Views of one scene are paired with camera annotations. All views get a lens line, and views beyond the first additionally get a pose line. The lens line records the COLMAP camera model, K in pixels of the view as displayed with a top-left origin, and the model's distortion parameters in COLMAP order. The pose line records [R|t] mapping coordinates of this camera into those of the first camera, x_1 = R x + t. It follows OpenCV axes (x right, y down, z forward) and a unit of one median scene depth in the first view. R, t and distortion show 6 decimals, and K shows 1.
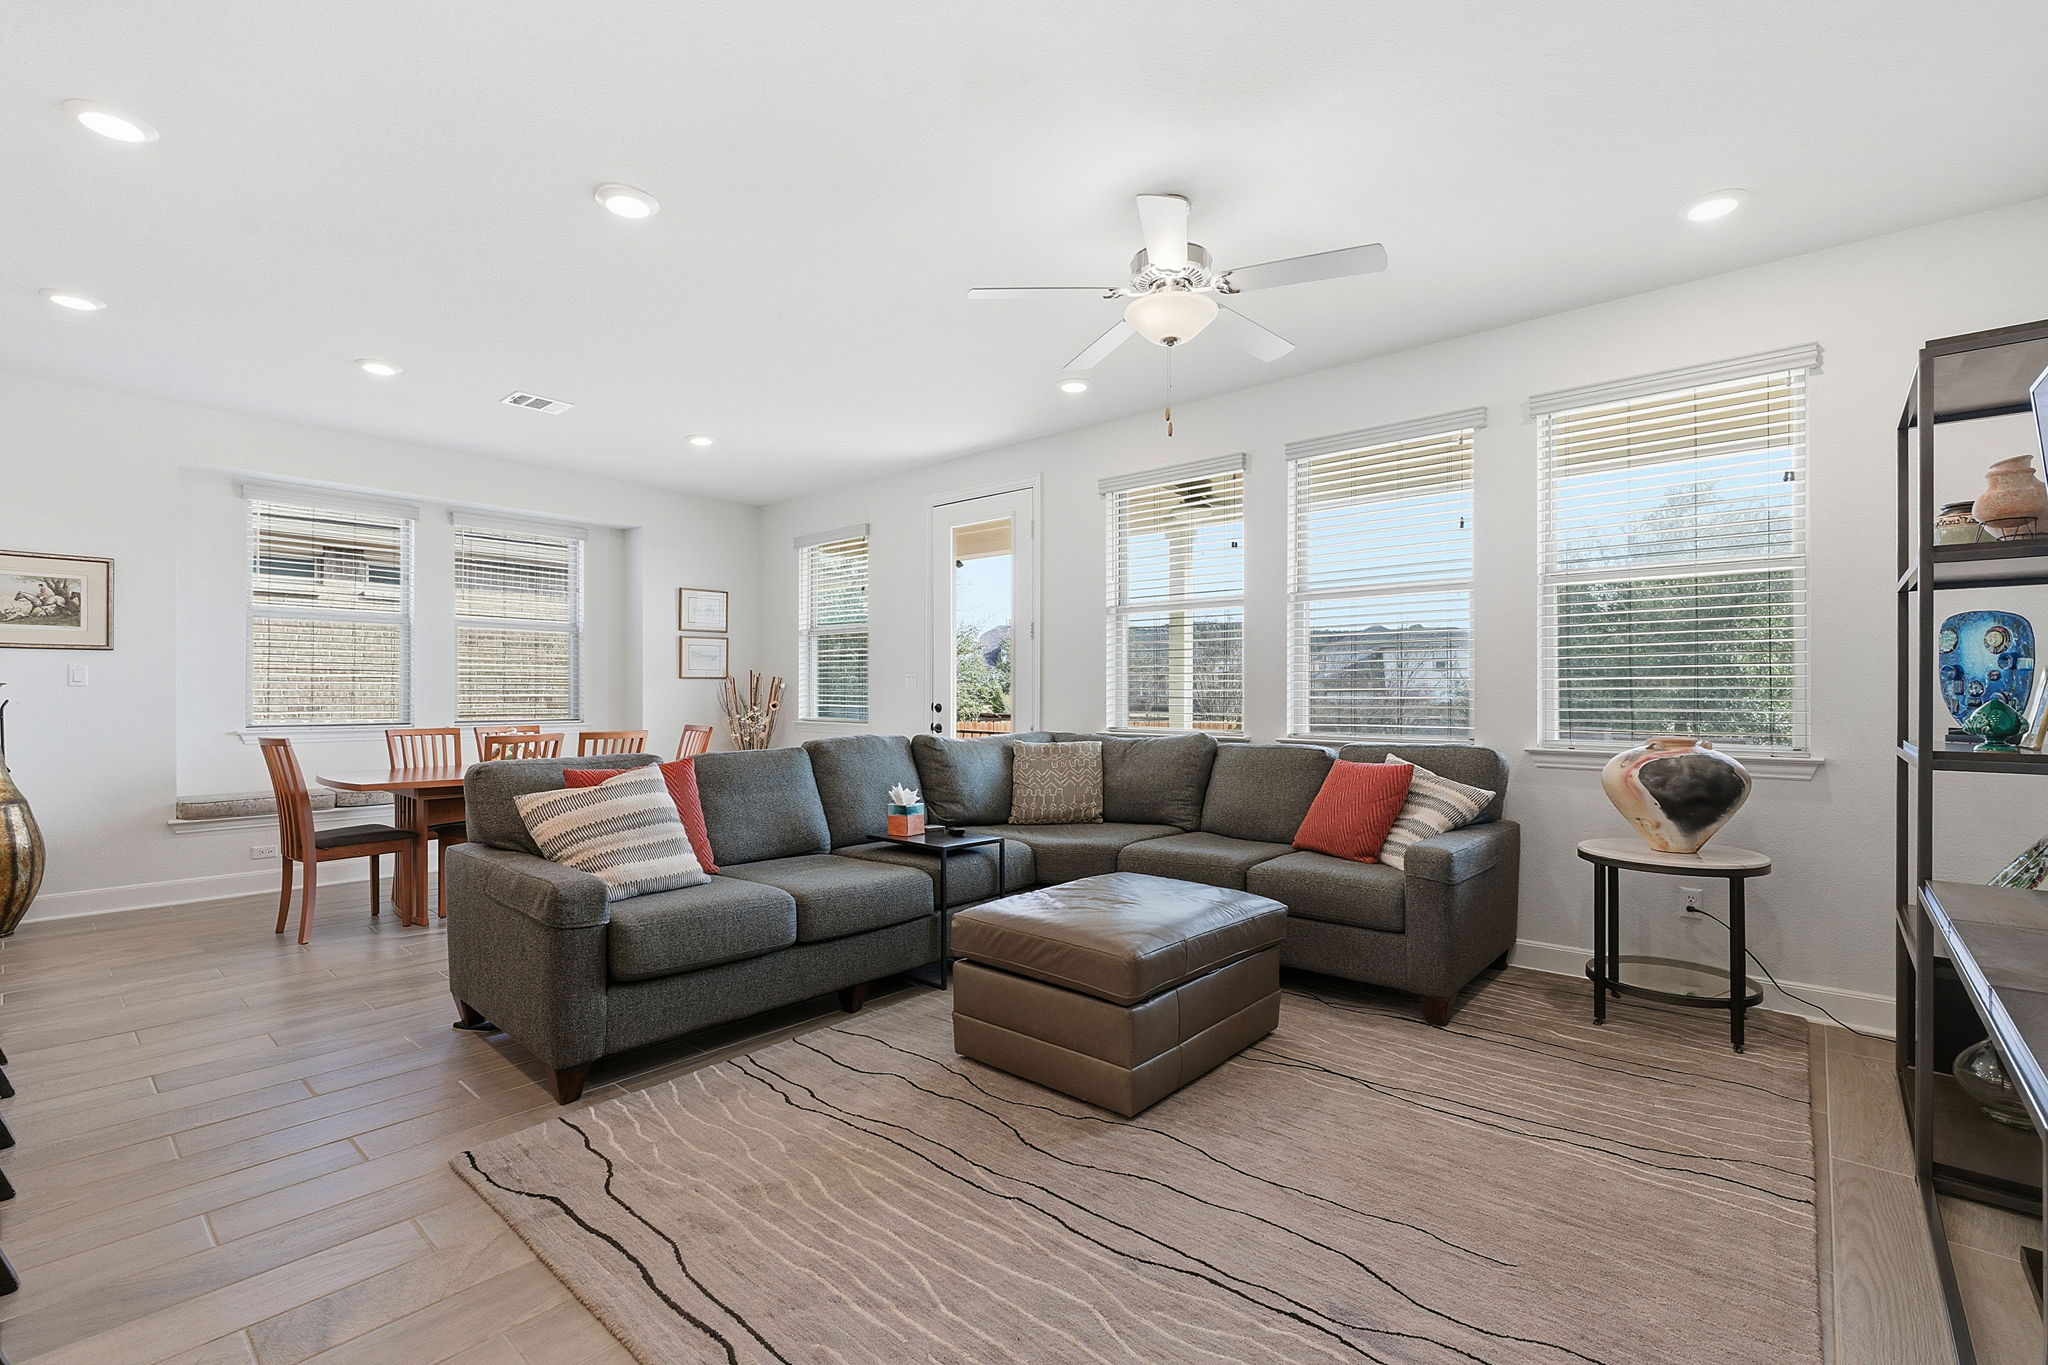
lens RADIAL K [[905.8, 0, 1005.9], [0, 905.8, 690.8], [0, 0, 1]] dist [-0.017457, 0.005644]
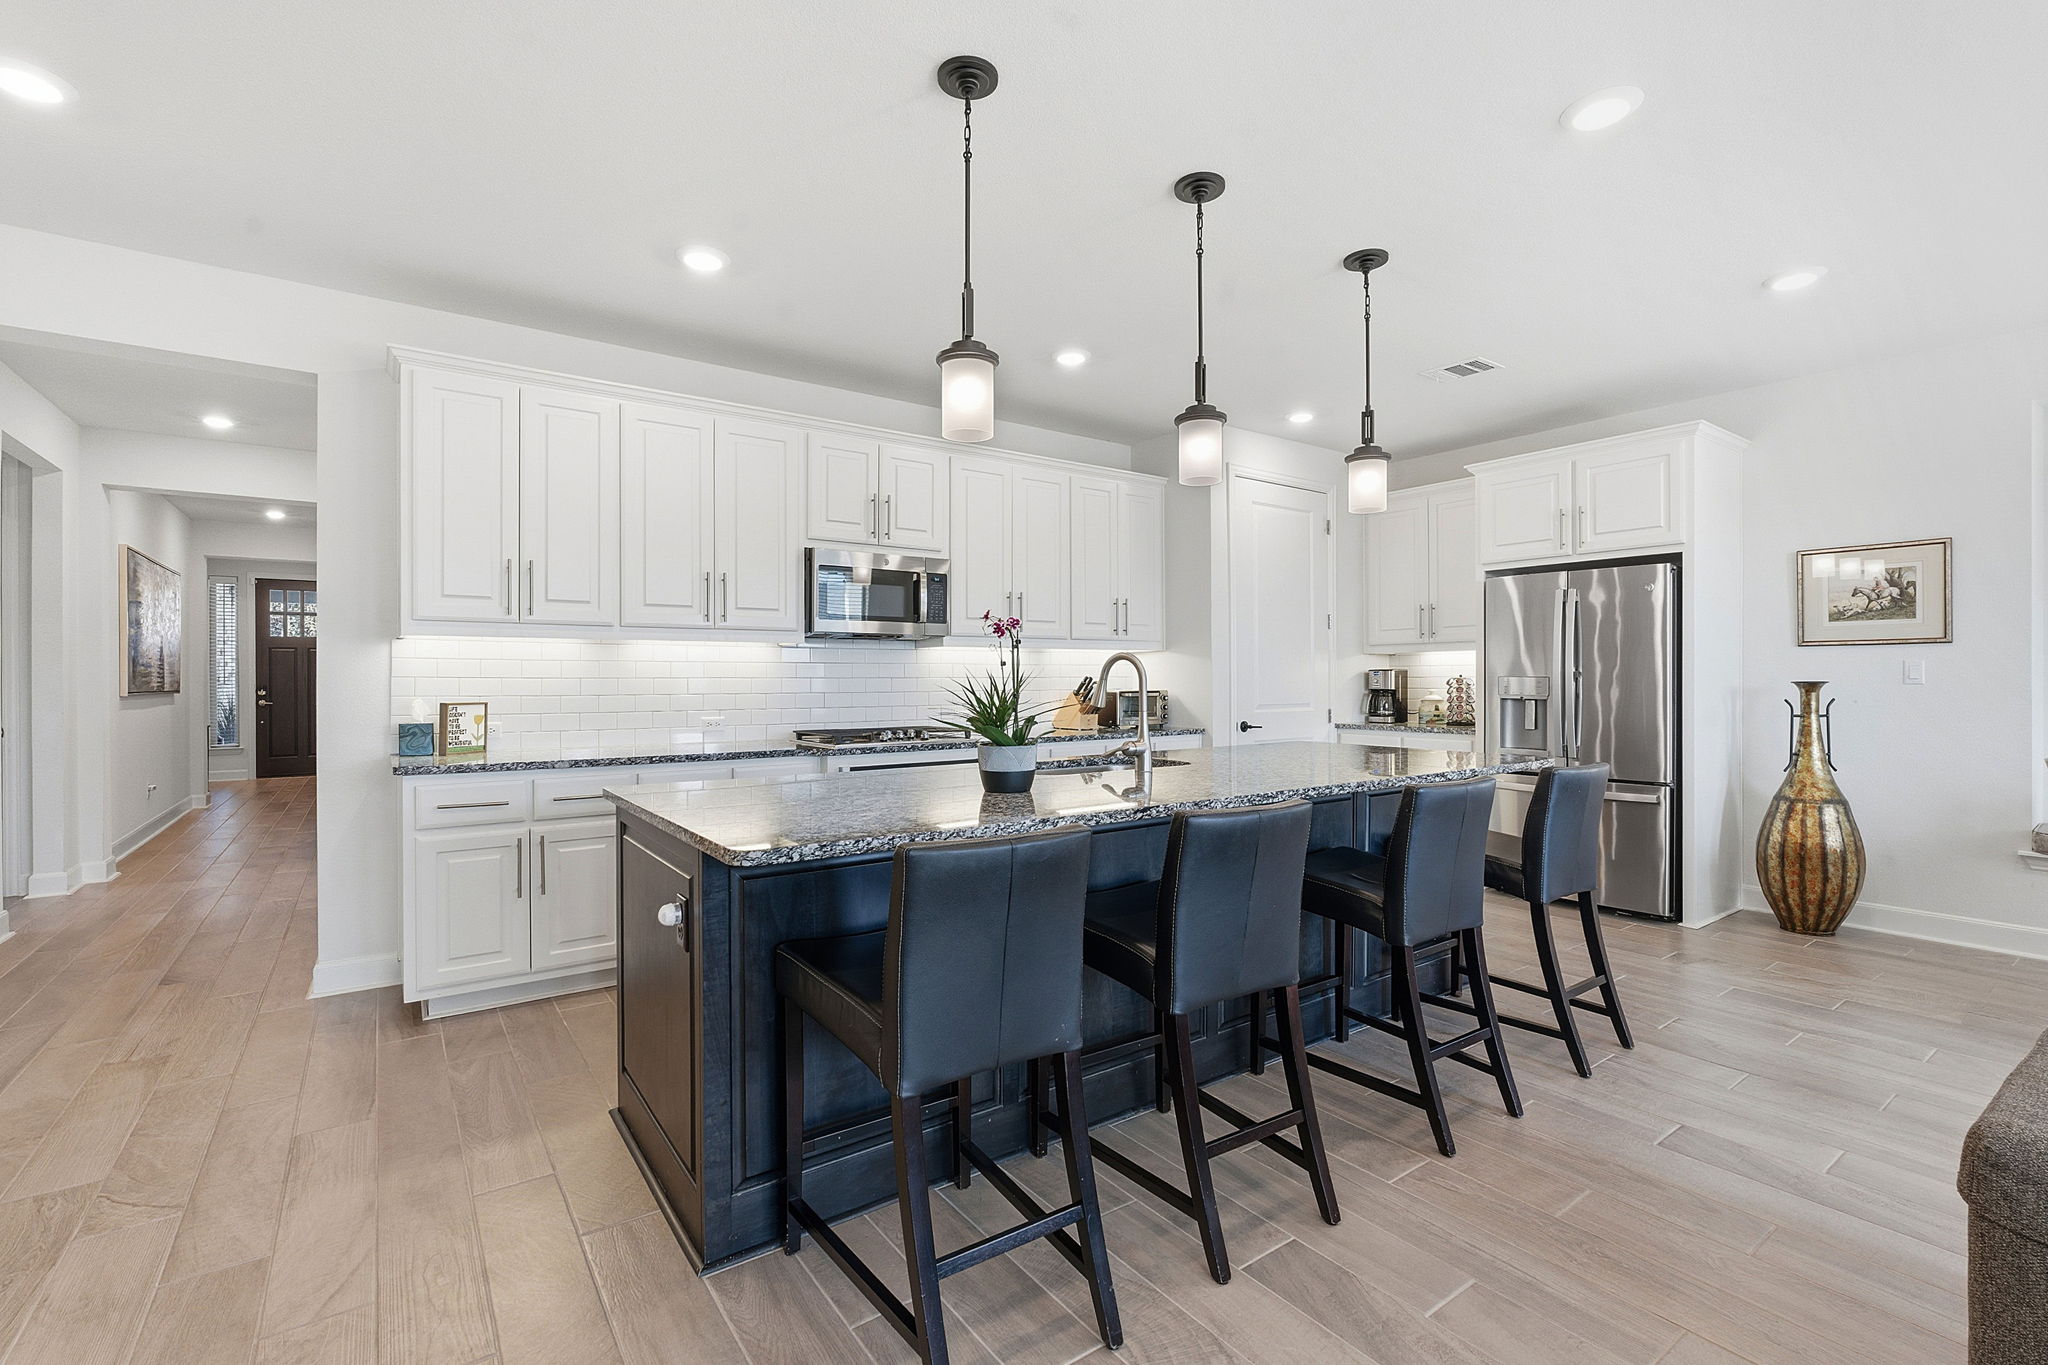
lens RADIAL K [[905.8, 0, 1026.1], [0, 905.8, 679.2], [0, 0, 1]] dist [-0.017457, 0.005644]
pose [[-0.202960, 0.000004, -0.979187, 0.042475], [0.002568, 0.999997, -0.000528, -0.013313], [0.979184, -0.002622, -0.202959, 0.333473]]
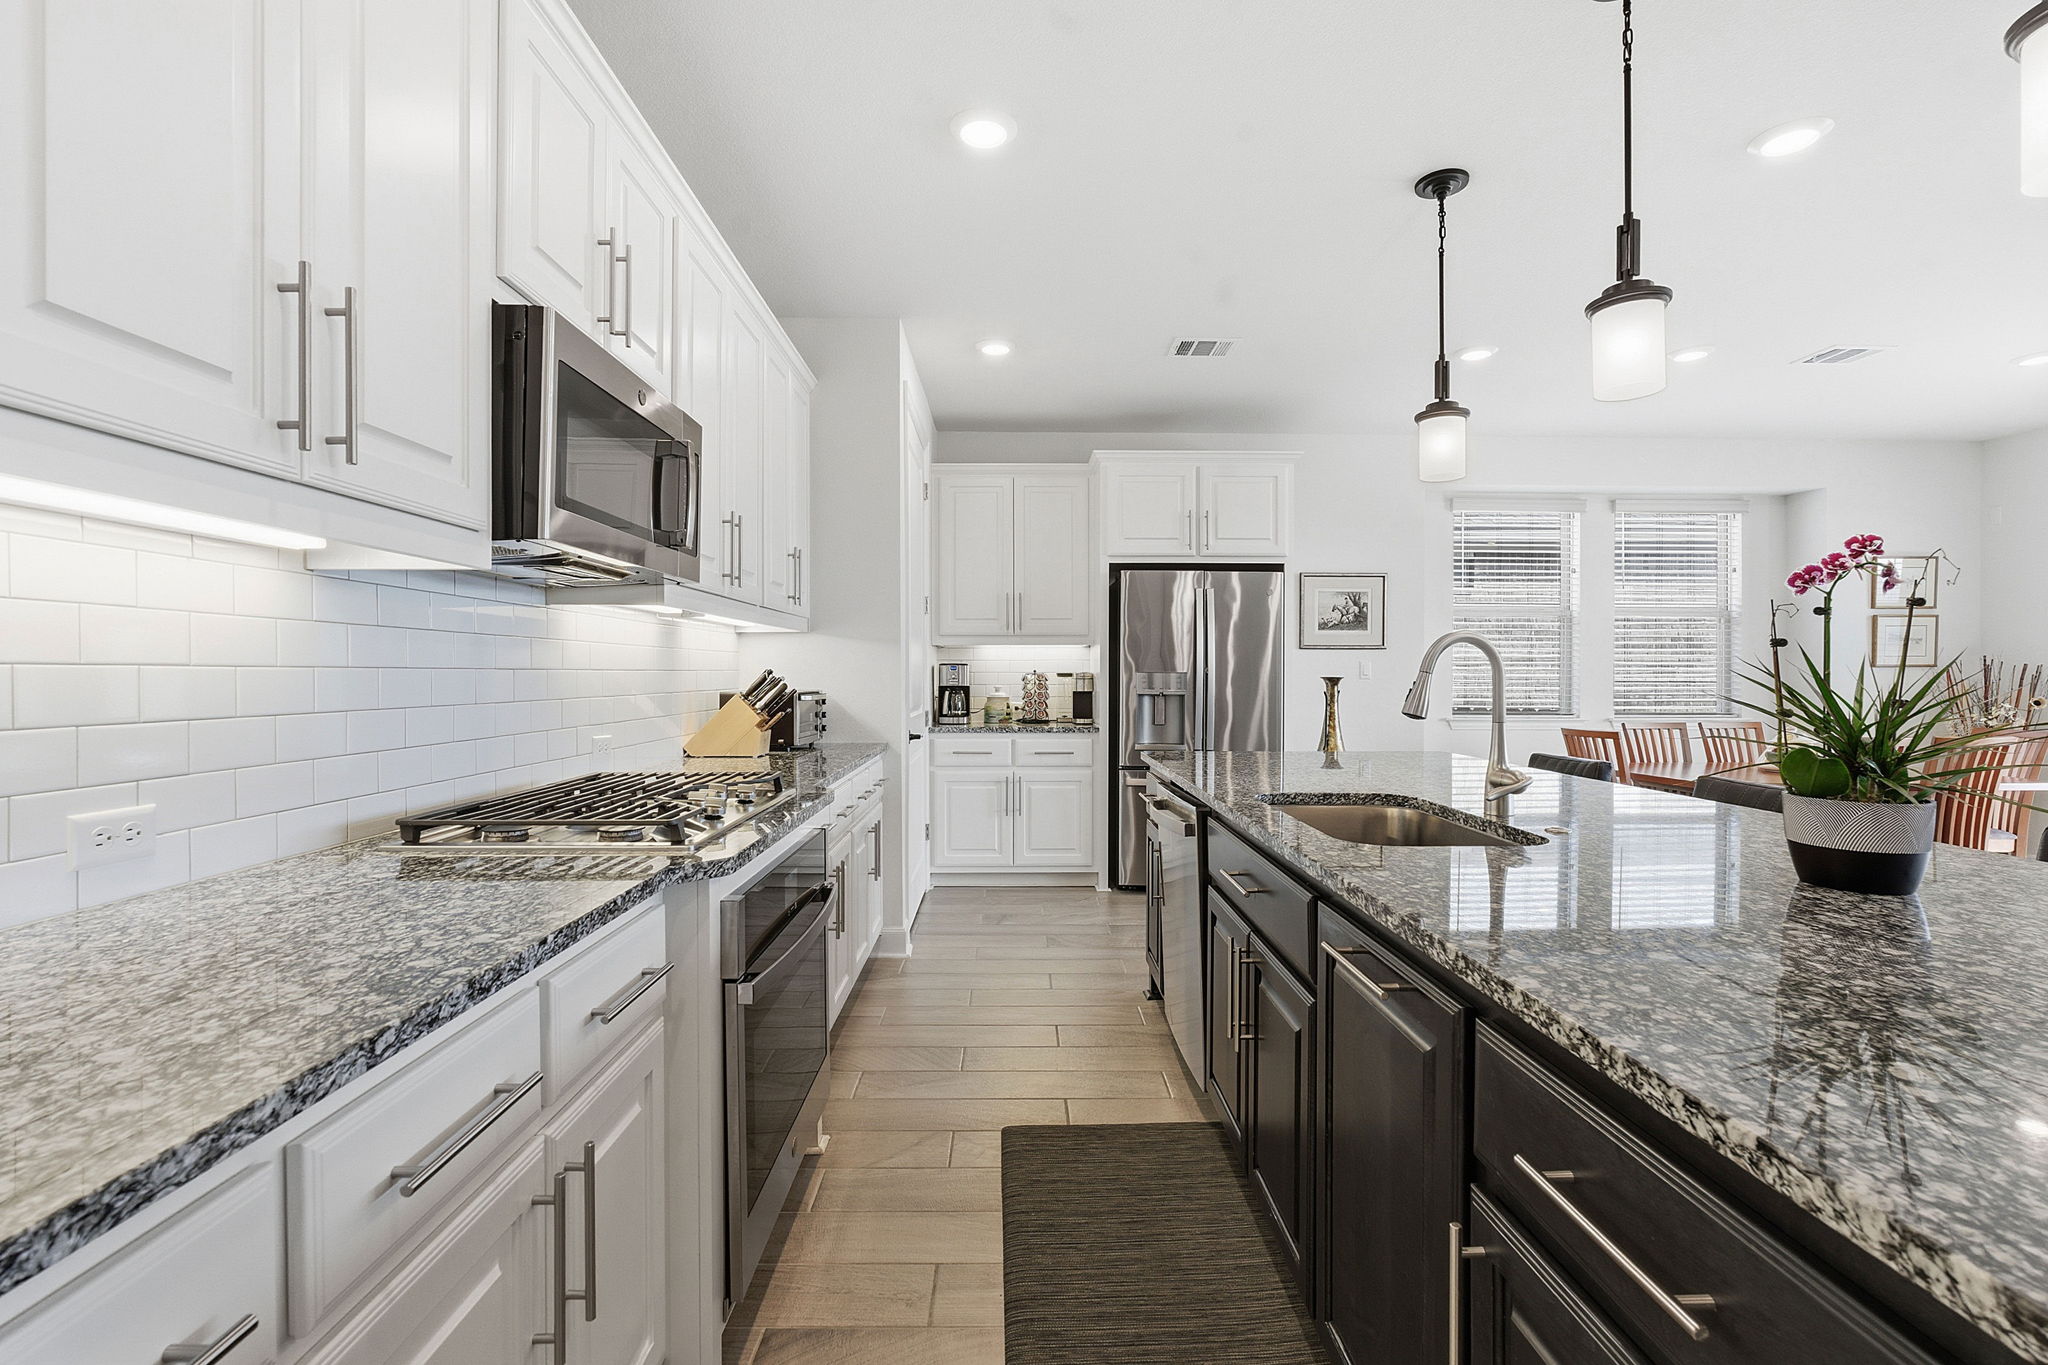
lens RADIAL K [[905.8, 0, 1027.6], [0, 905.8, 677.7], [0, 0, 1]] dist [-0.017457, 0.005644]
pose [[0.674134, 0.003776, -0.738599, -0.483568], [-0.000530, 0.999989, 0.004629, -0.013972], [0.738609, -0.002729, 0.674129, -0.196031]]
